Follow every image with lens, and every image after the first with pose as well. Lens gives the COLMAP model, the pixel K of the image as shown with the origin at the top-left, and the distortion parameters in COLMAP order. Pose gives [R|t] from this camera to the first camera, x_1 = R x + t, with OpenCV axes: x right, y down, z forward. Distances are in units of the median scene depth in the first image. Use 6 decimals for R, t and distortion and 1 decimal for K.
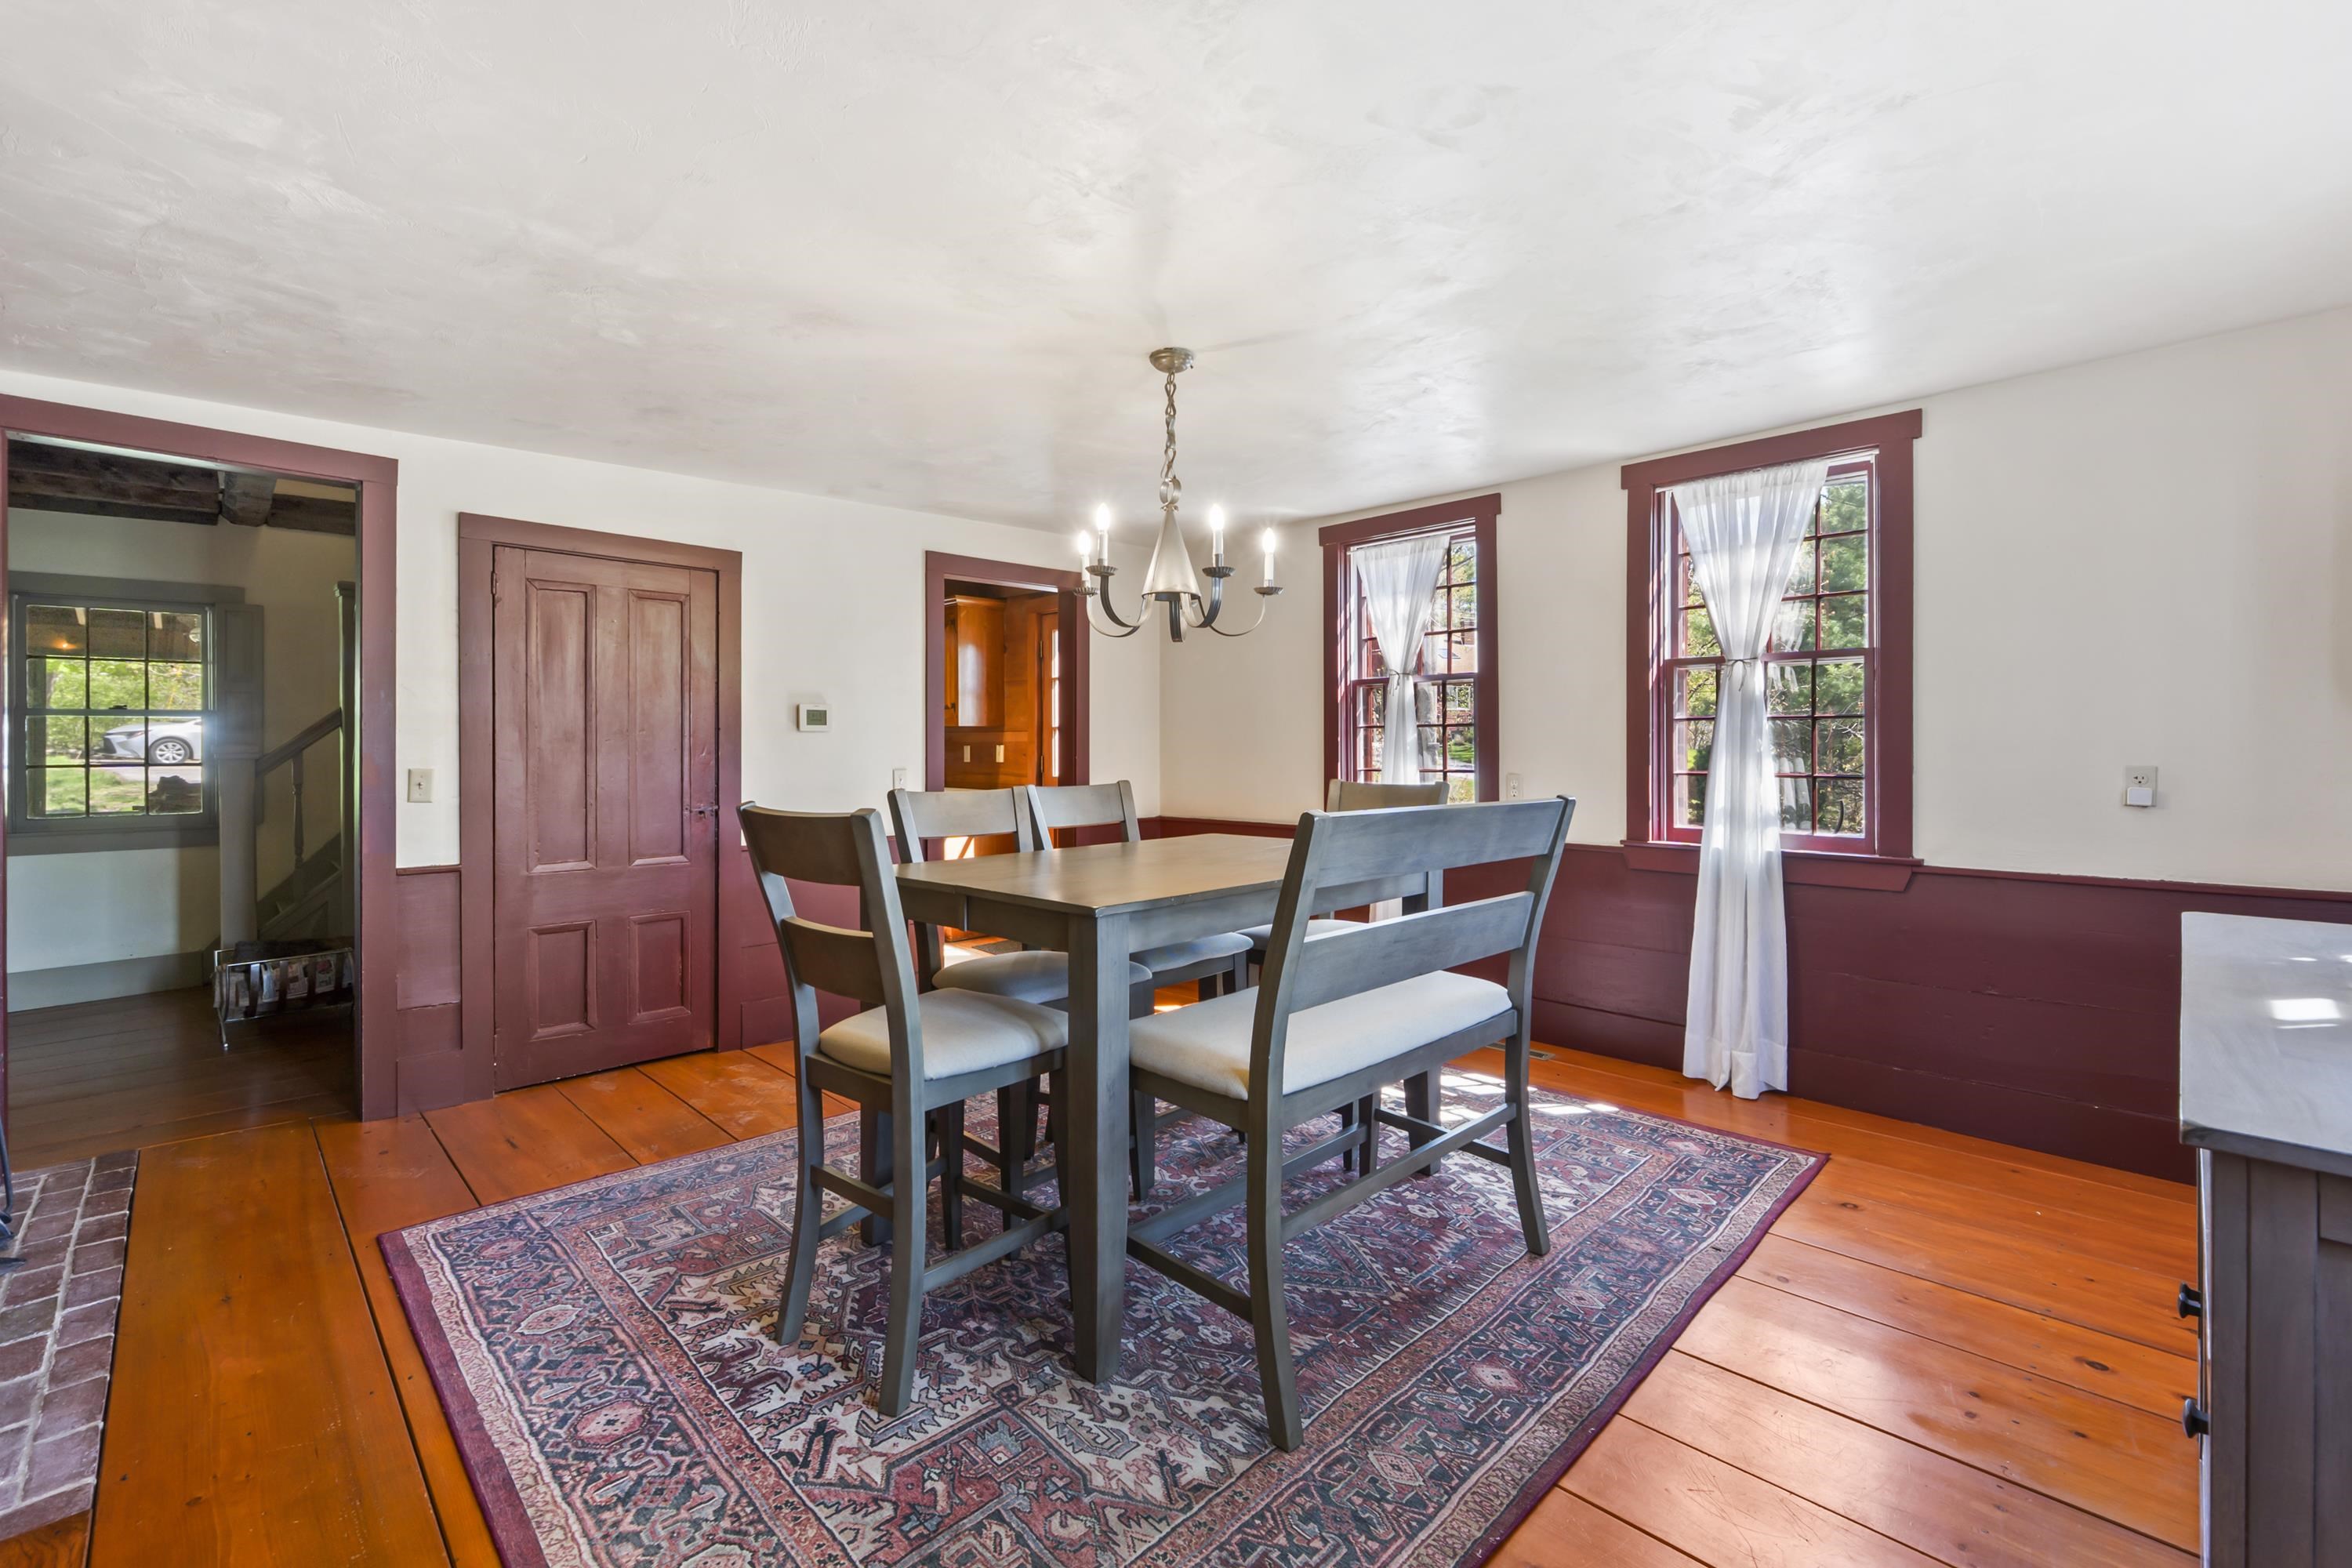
lens RADIAL K [[1003.8, 0, 1188.6], [0, 1003.8, 742.8], [0, 0, 1]] dist [-0.006958, 0.000462]
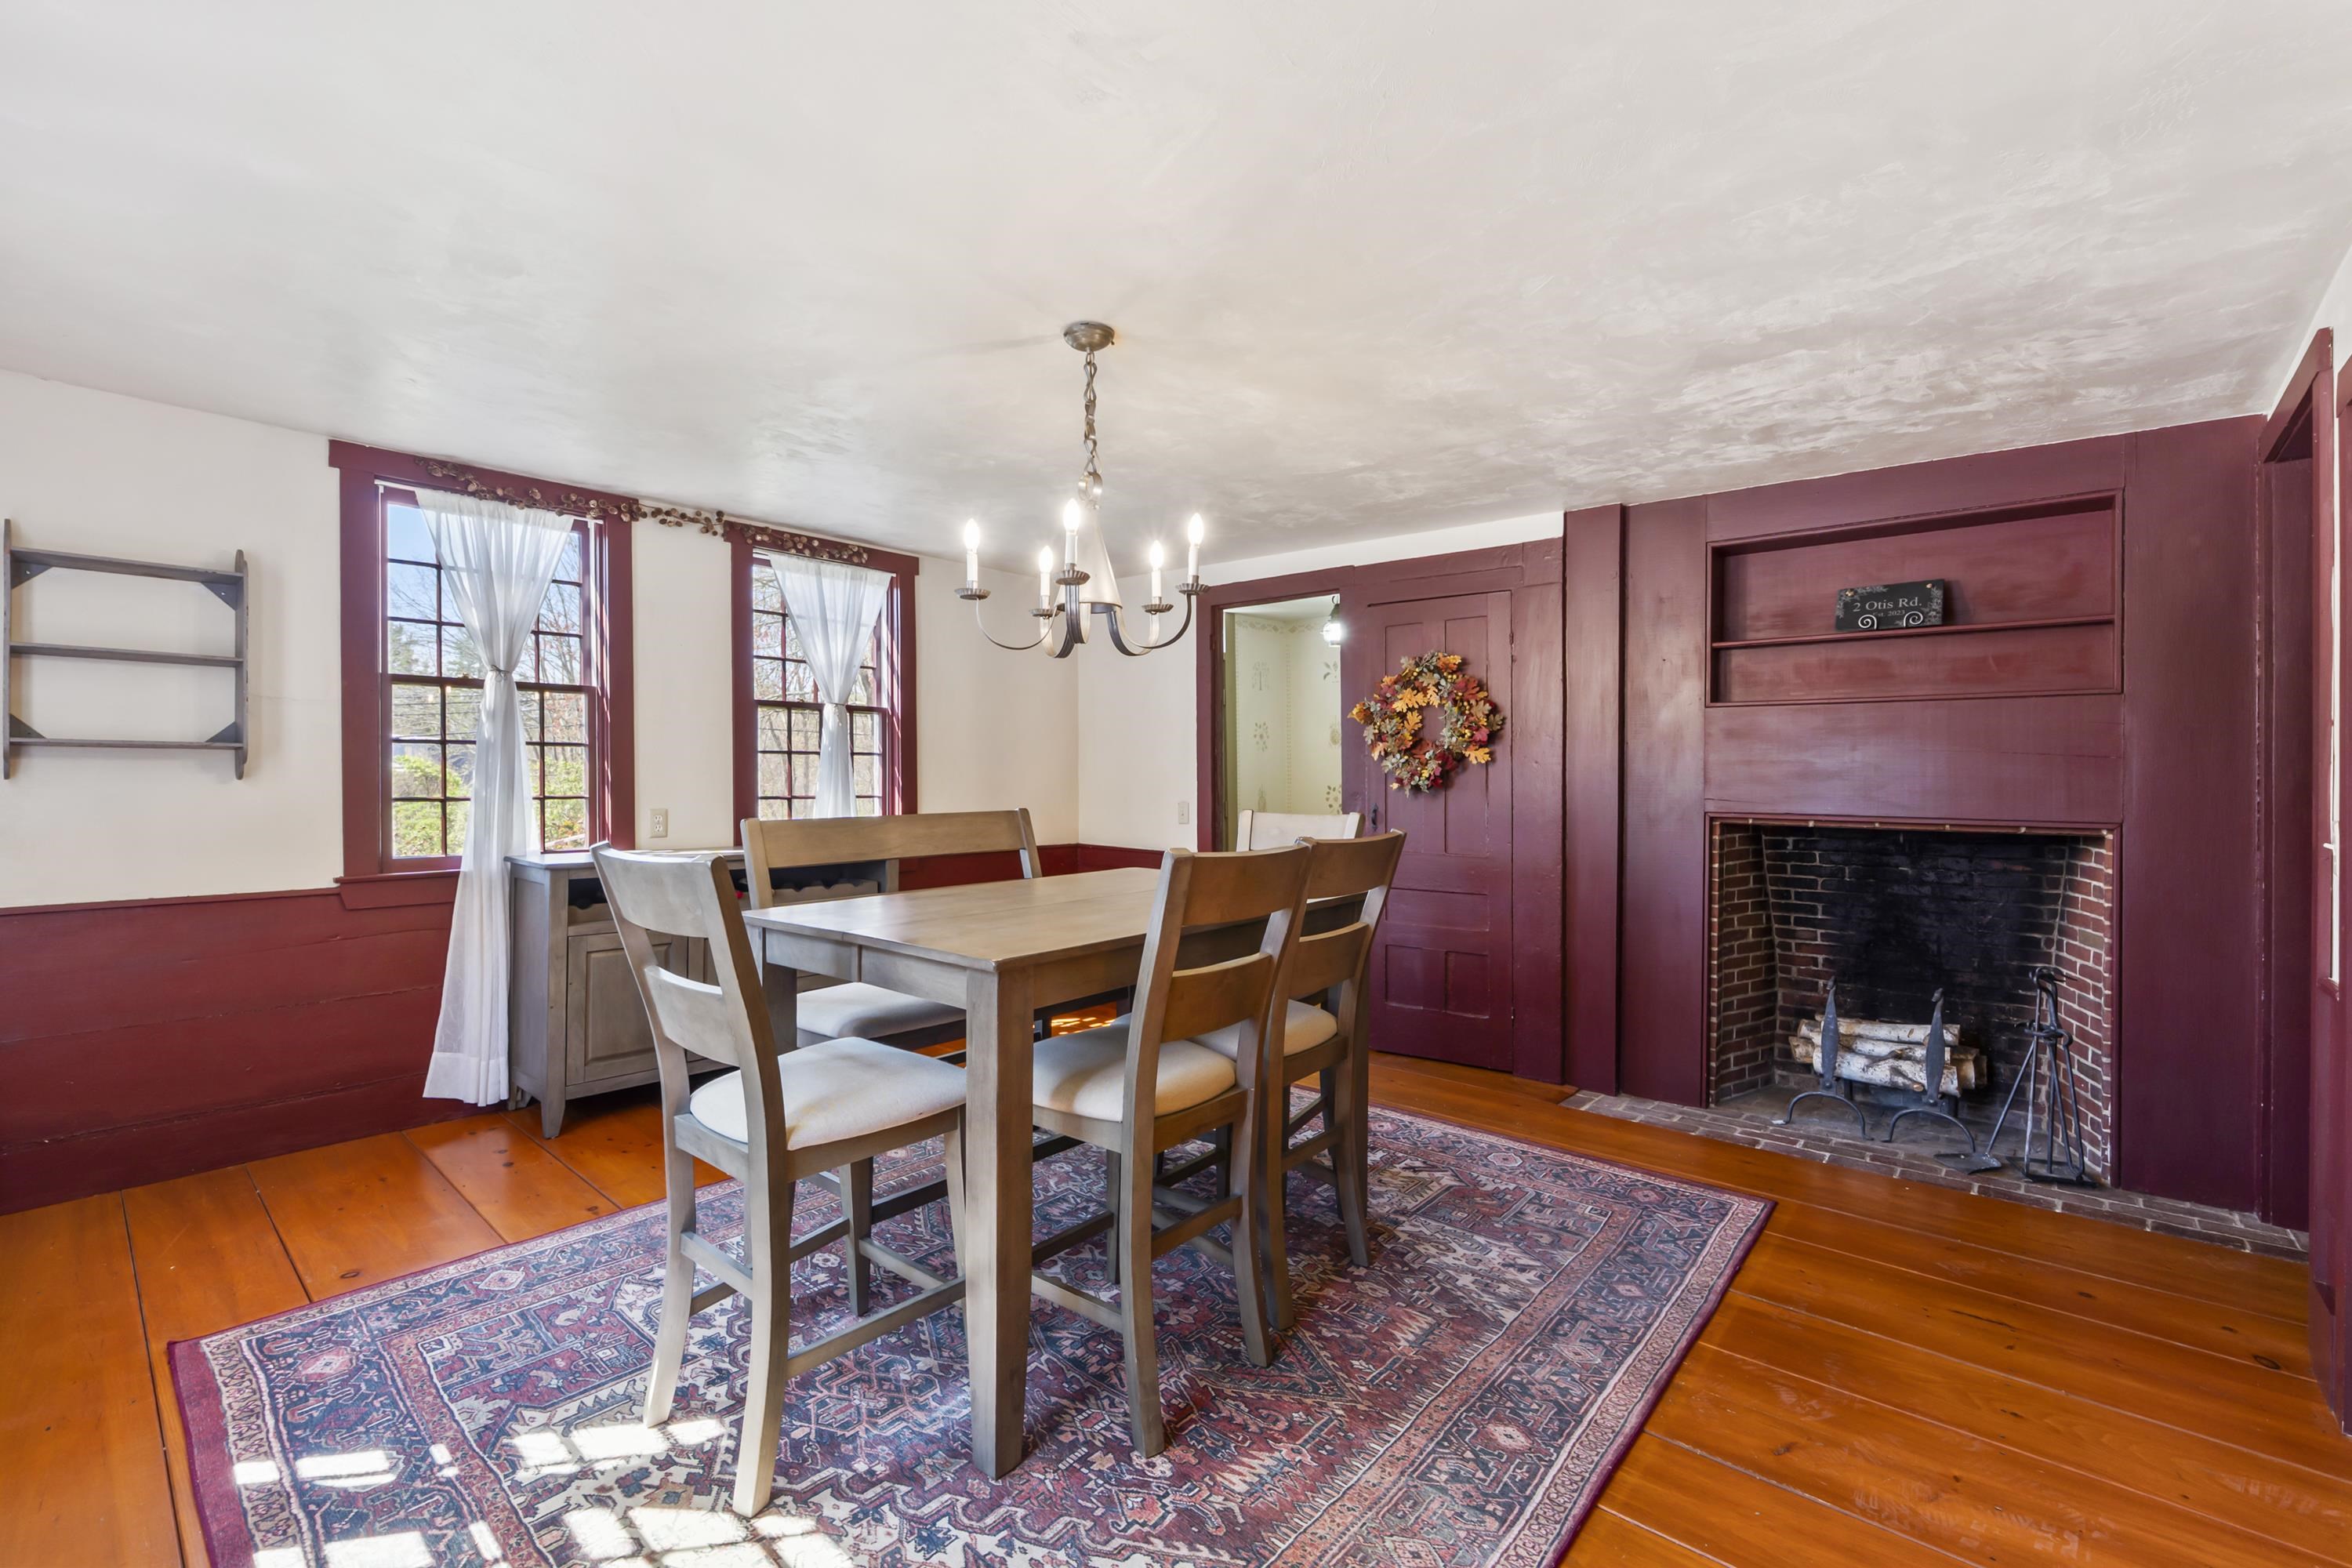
lens RADIAL K [[1003.8, 0, 1176.7], [0, 1003.8, 786.3], [0, 0, 1]] dist [-0.006958, 0.000462]
pose [[-0.998184, -0.002656, -0.060179, -0.048452], [-0.003147, 0.999963, 0.008058, 0.003463], [0.060155, 0.008233, -0.998155, 2.231457]]
